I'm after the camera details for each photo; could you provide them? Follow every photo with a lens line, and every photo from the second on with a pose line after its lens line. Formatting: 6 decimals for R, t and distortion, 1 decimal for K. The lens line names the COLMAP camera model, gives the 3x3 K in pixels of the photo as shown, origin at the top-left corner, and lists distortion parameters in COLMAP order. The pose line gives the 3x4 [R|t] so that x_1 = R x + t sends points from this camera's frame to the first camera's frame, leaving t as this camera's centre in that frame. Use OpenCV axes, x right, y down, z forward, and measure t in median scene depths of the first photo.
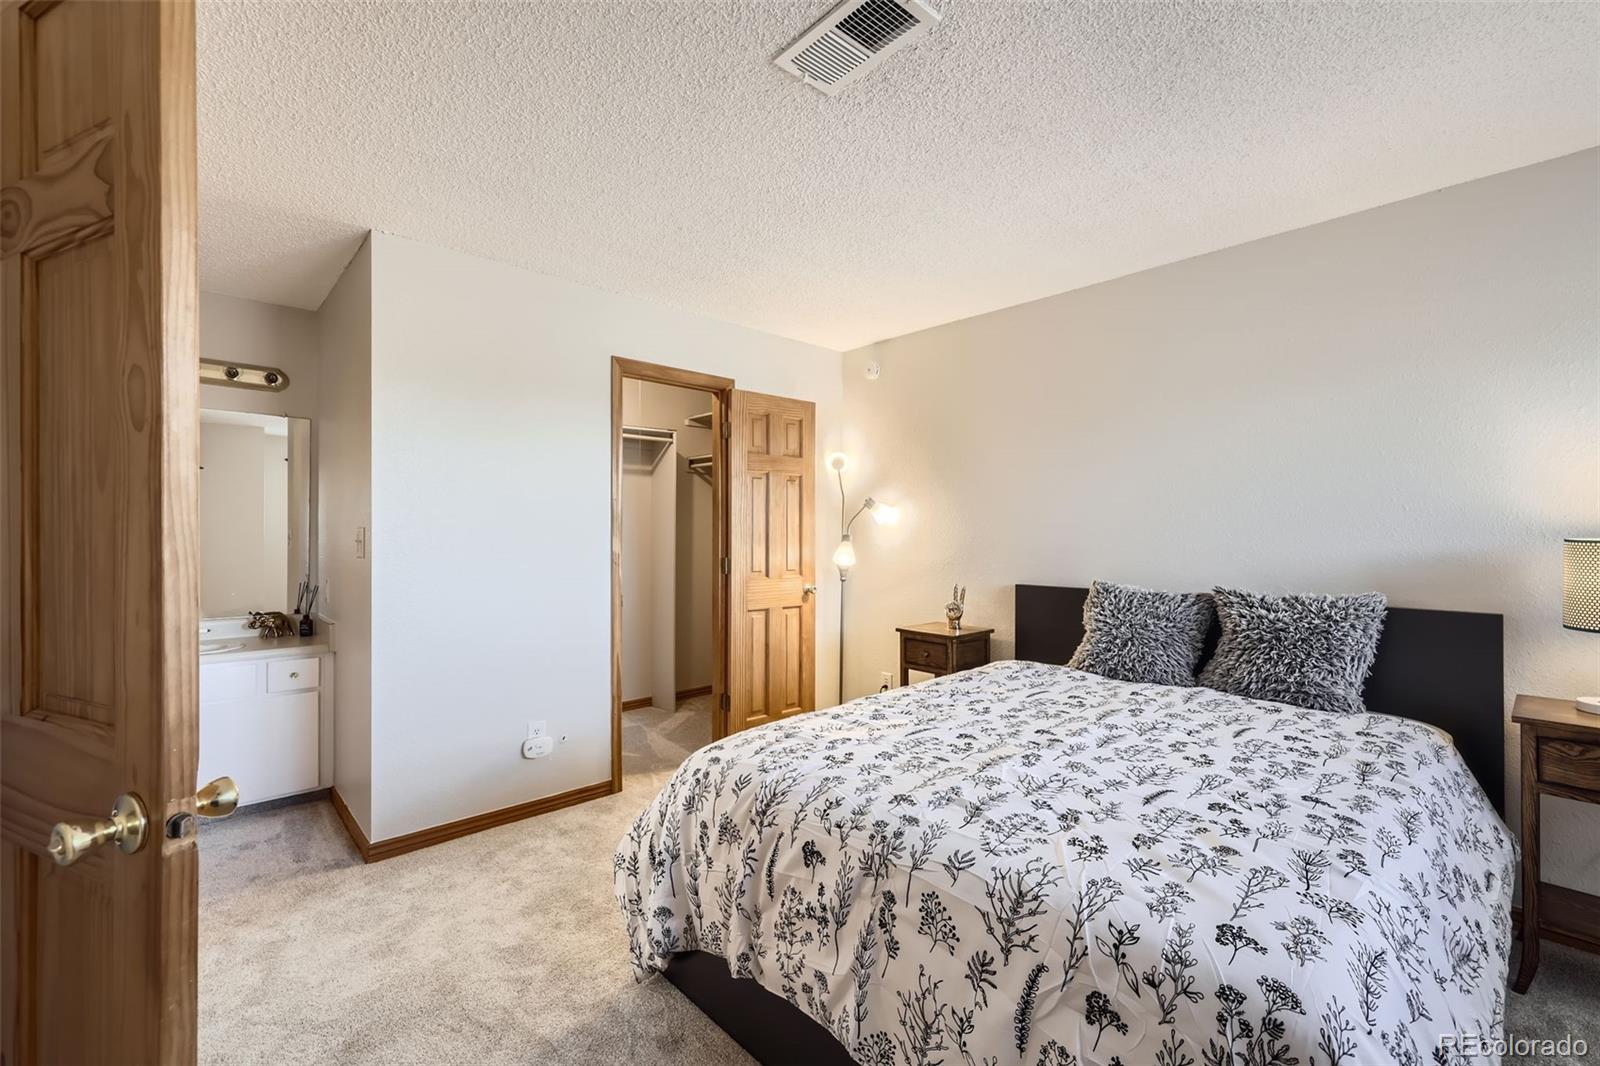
lens RADIAL K [[676.7, 0, 792.1], [0, 676.7, 531.6], [0, 0, 1]] dist [0.002822, 0.000090]
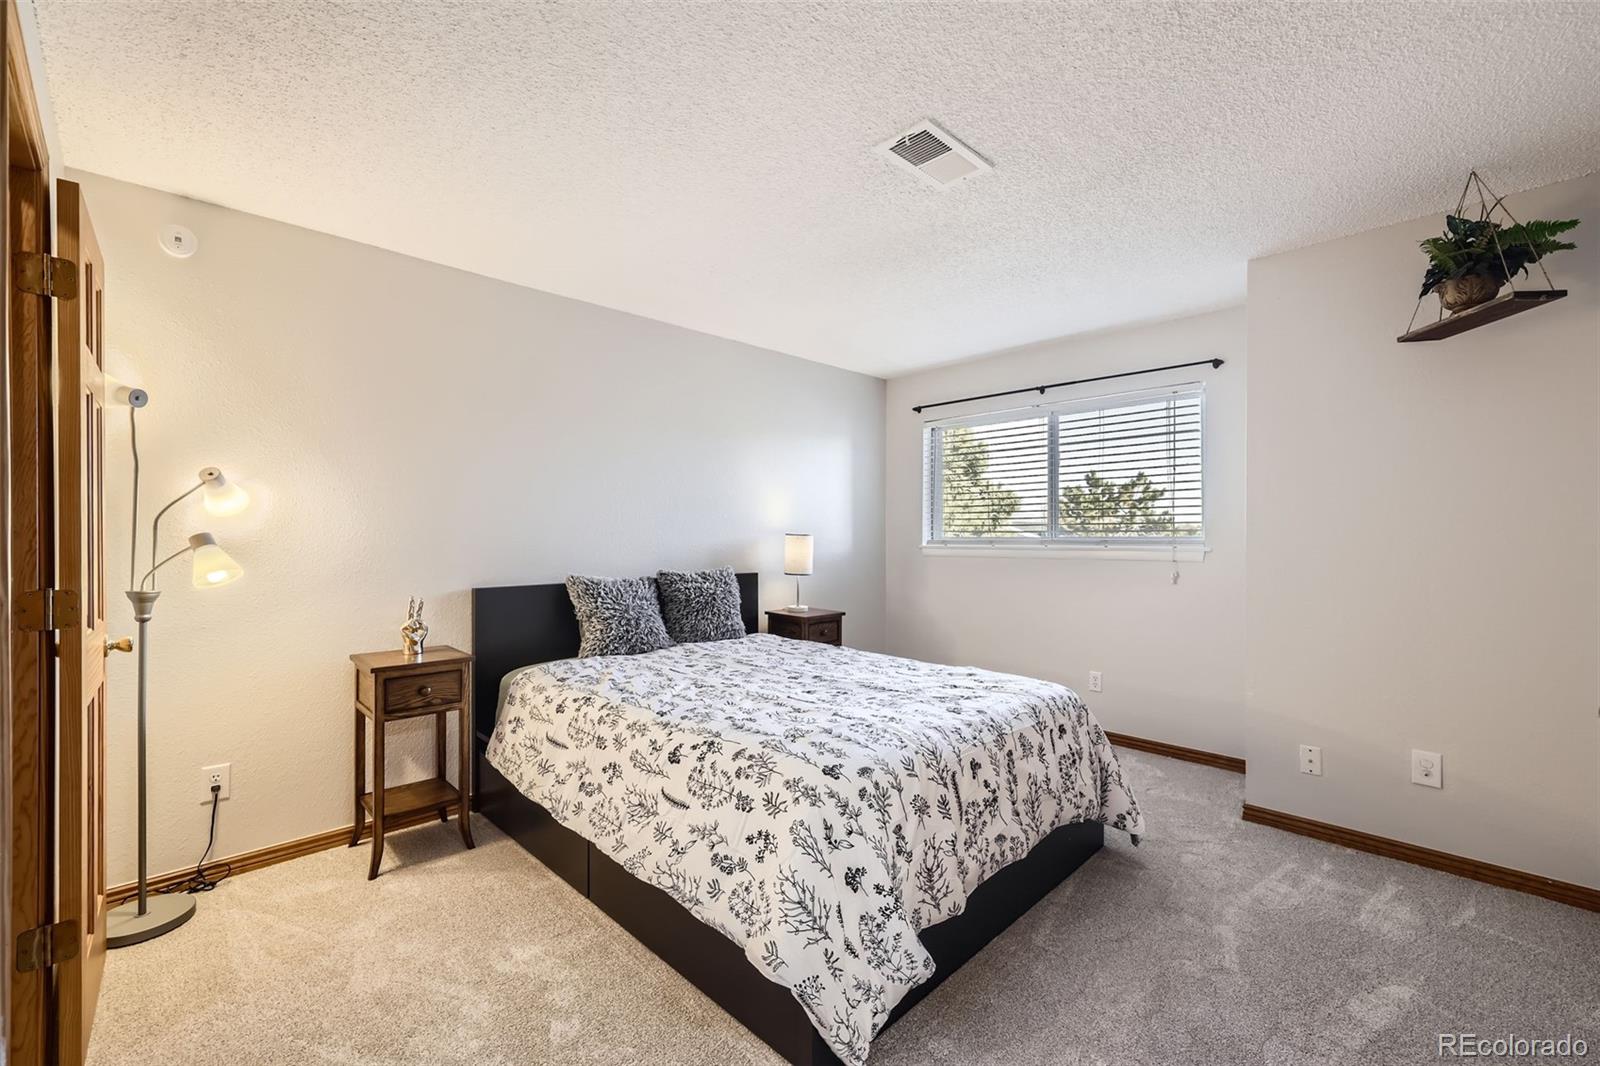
lens RADIAL K [[676.7, 0, 792.1], [0, 676.7, 531.6], [0, 0, 1]] dist [0.002822, 0.000090]
pose [[-0.038160, 0.001050, 0.999271, -0.890188], [-0.004484, 0.999989, -0.001222, 0.004856], [-0.999262, -0.004528, -0.038154, 0.962975]]
